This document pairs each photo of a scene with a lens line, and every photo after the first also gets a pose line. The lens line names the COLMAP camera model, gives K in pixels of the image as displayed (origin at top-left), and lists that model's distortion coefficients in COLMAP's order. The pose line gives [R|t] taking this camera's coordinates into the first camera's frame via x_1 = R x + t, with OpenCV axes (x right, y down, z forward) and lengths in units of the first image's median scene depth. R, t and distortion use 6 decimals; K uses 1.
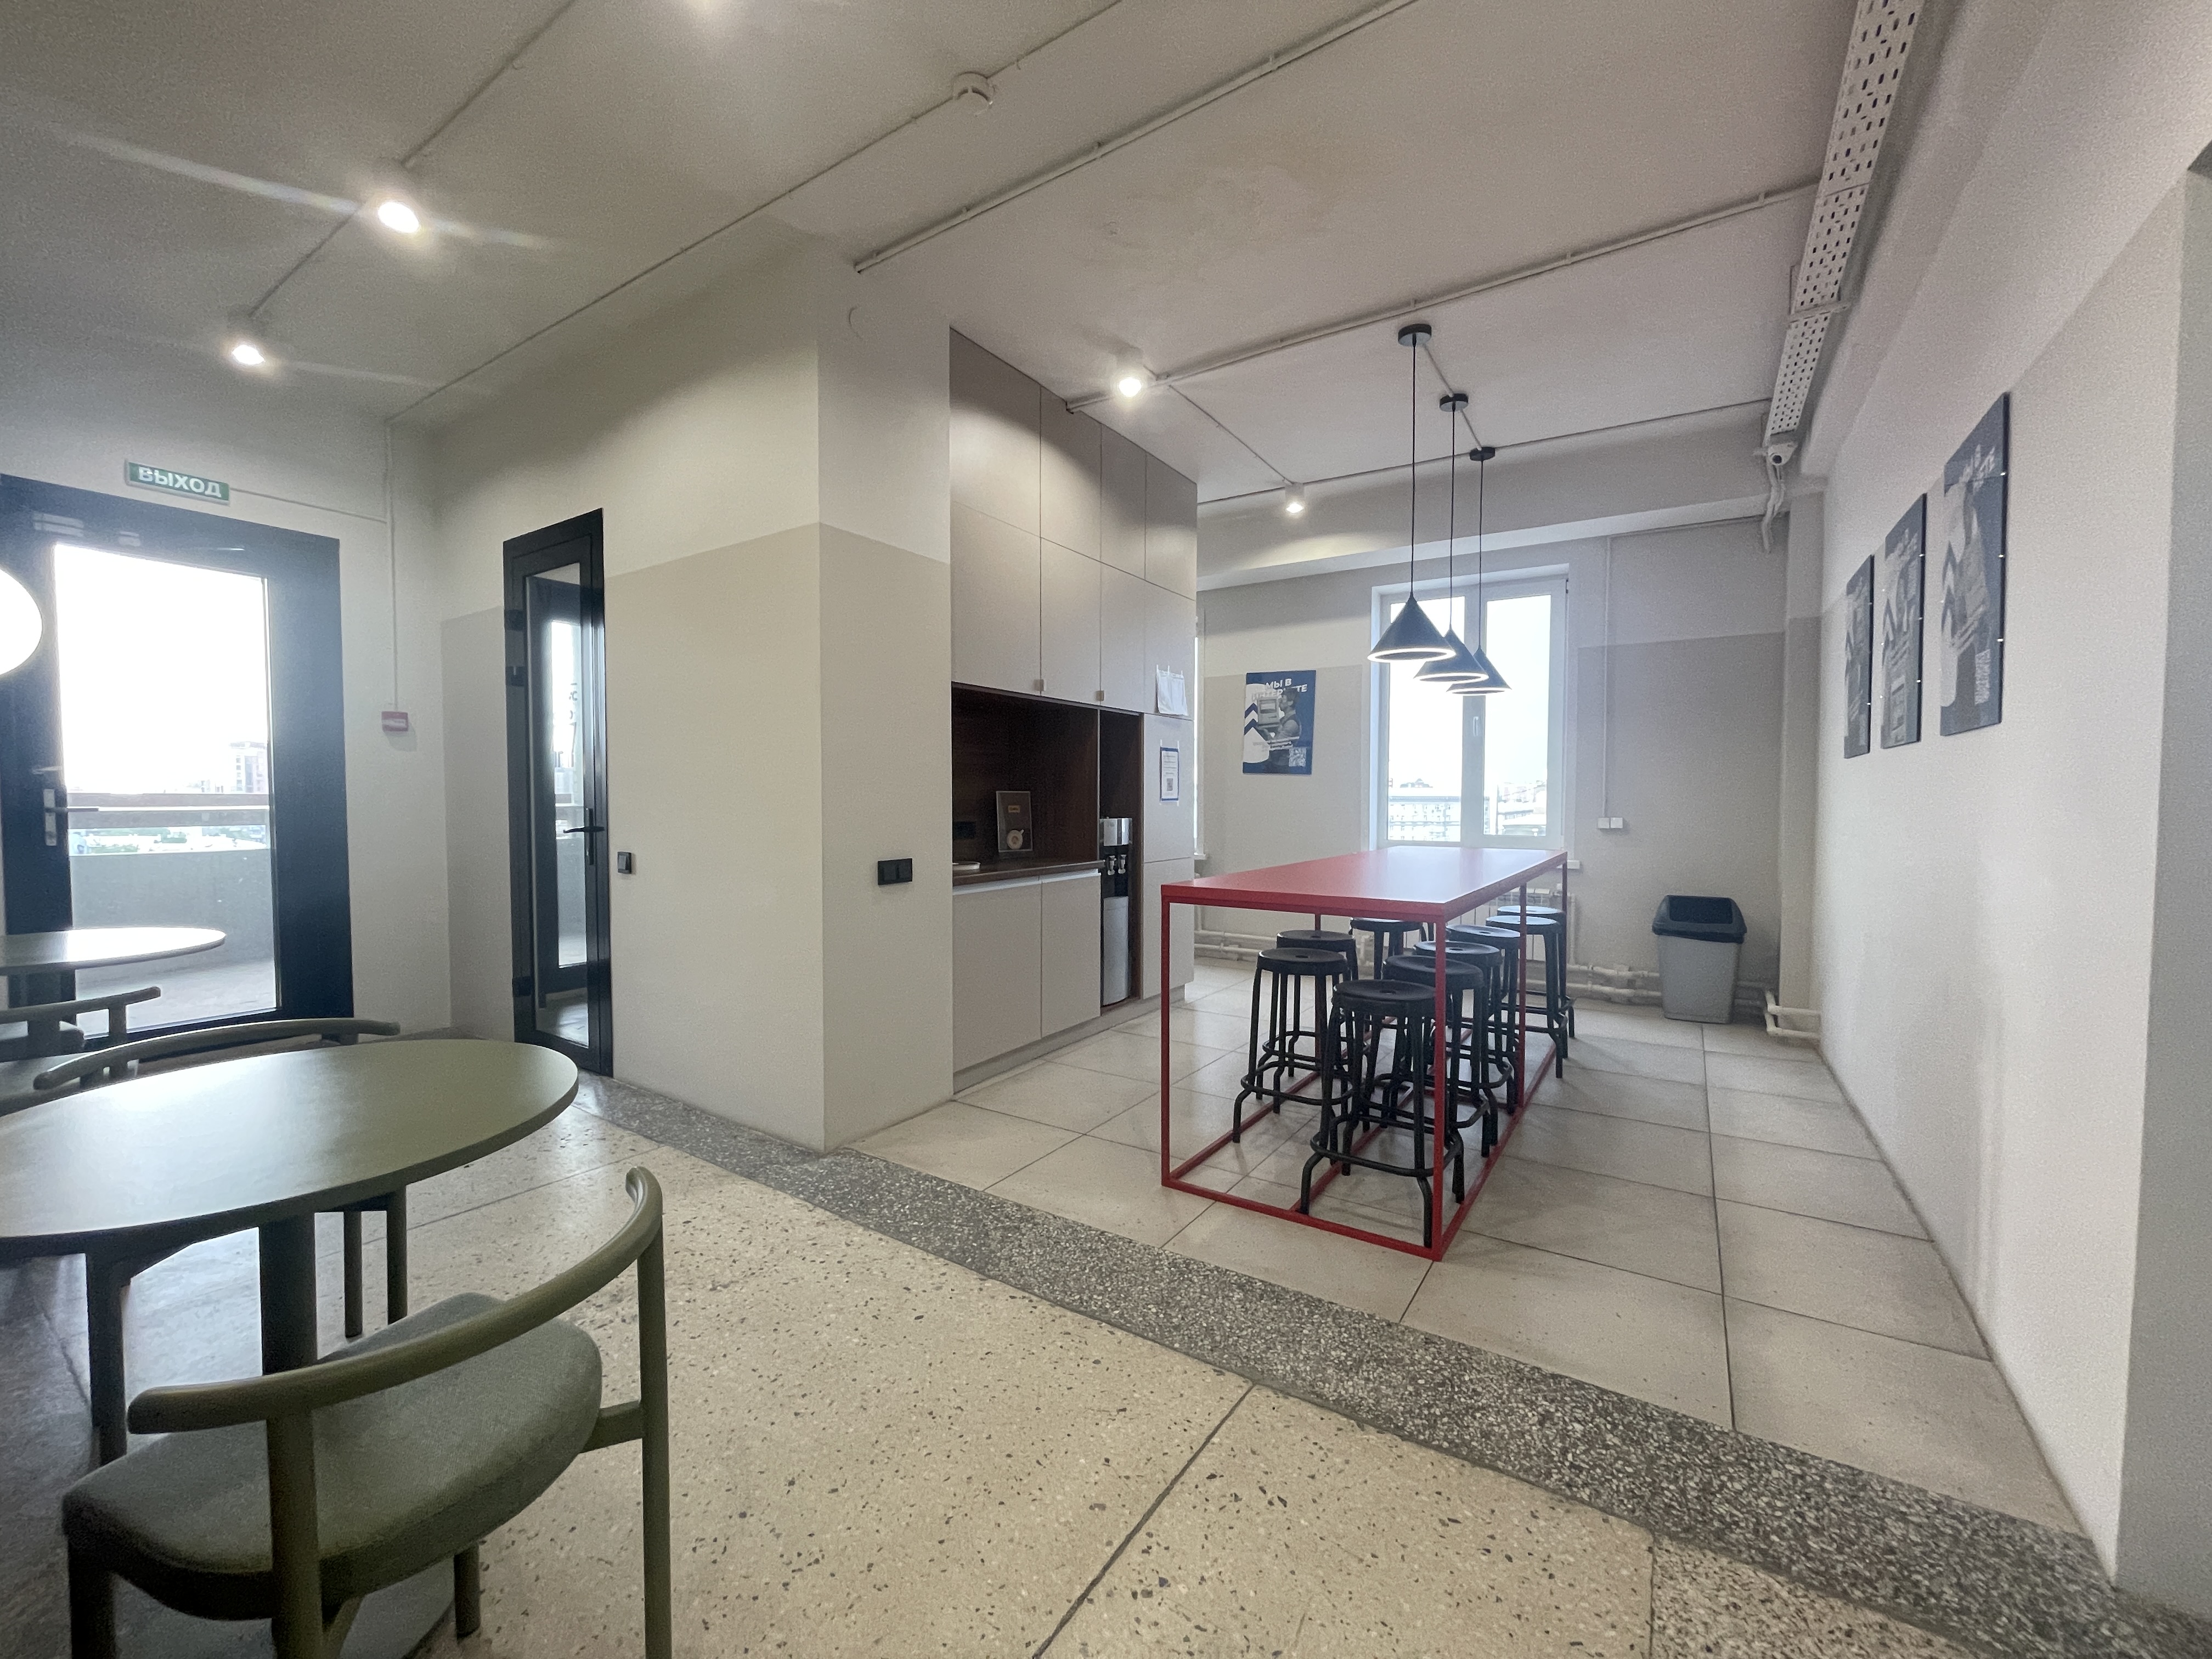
lens RADIAL K [[893.4, 0, 1095.1], [0, 893.4, 832.4], [0, 0, 1]] dist [0.000070, 0.002606]
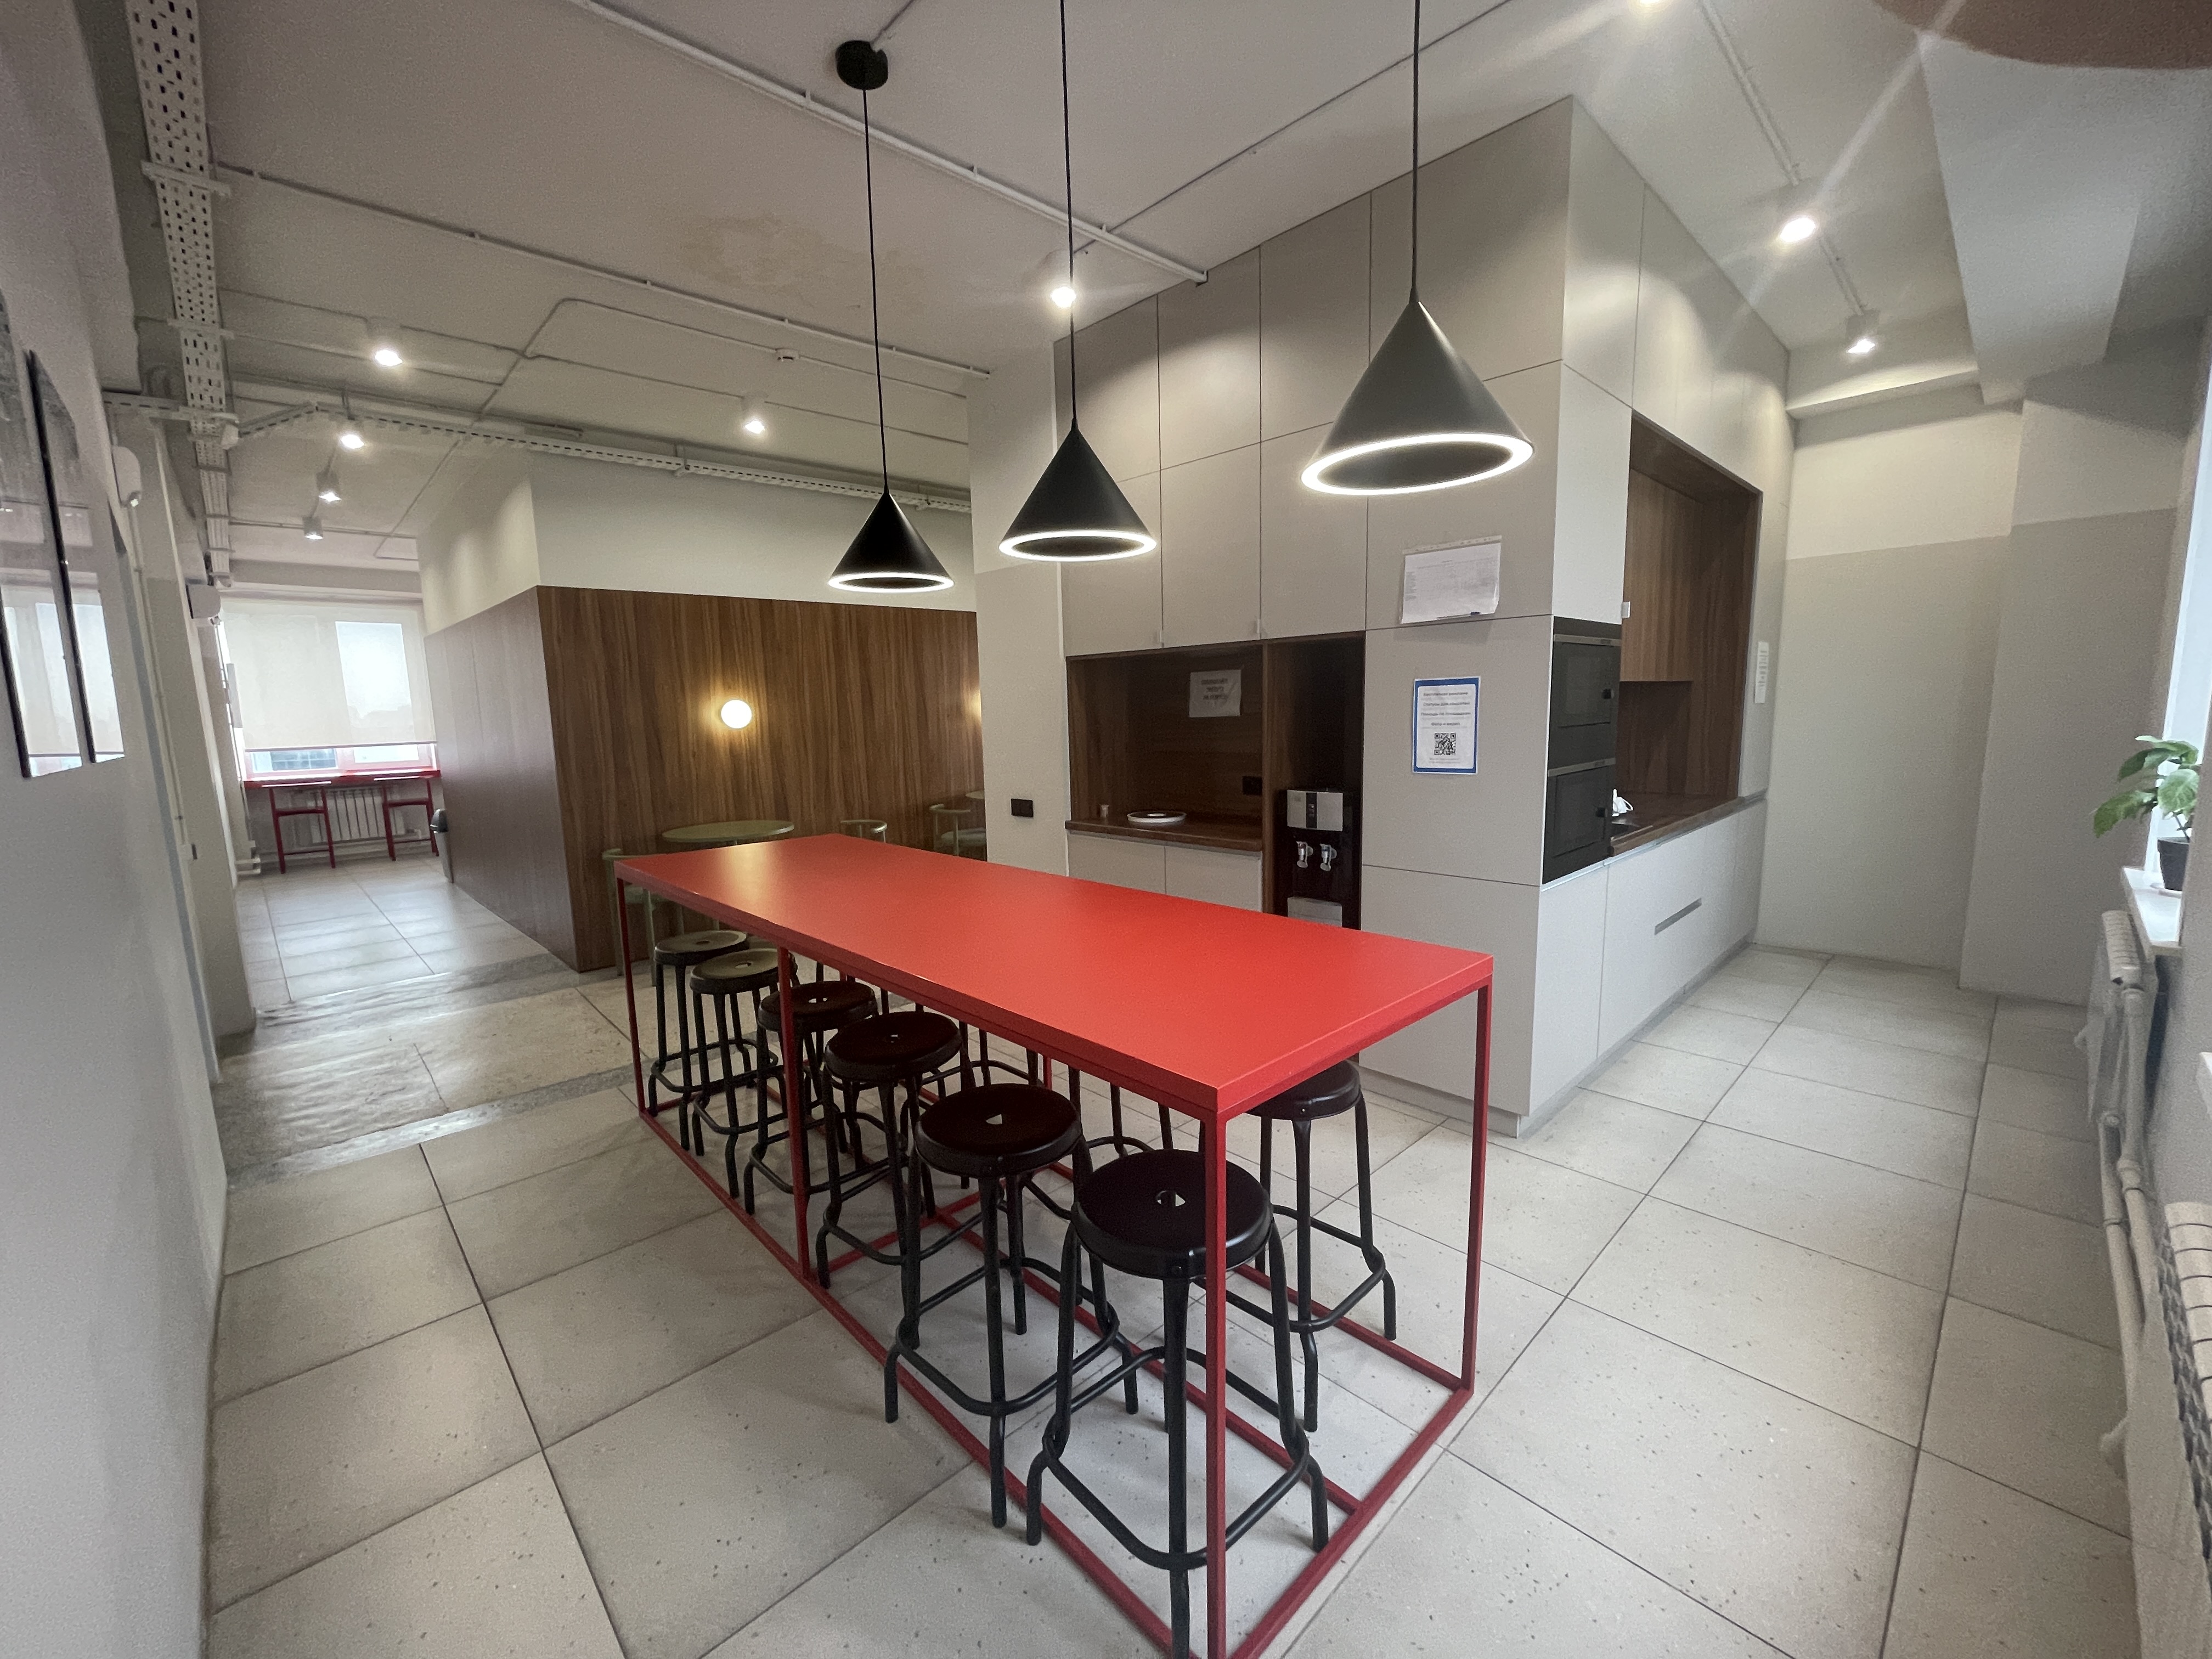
lens RADIAL K [[893.4, 0, 1093.9], [0, 893.4, 821.7], [0, 0, 1]] dist [0.000070, 0.002606]
pose [[-0.224788, 0.136962, -0.964734, 0.813648], [-0.006305, 0.989847, 0.141996, -0.099036], [0.974387, 0.038002, -0.221642, 1.072298]]
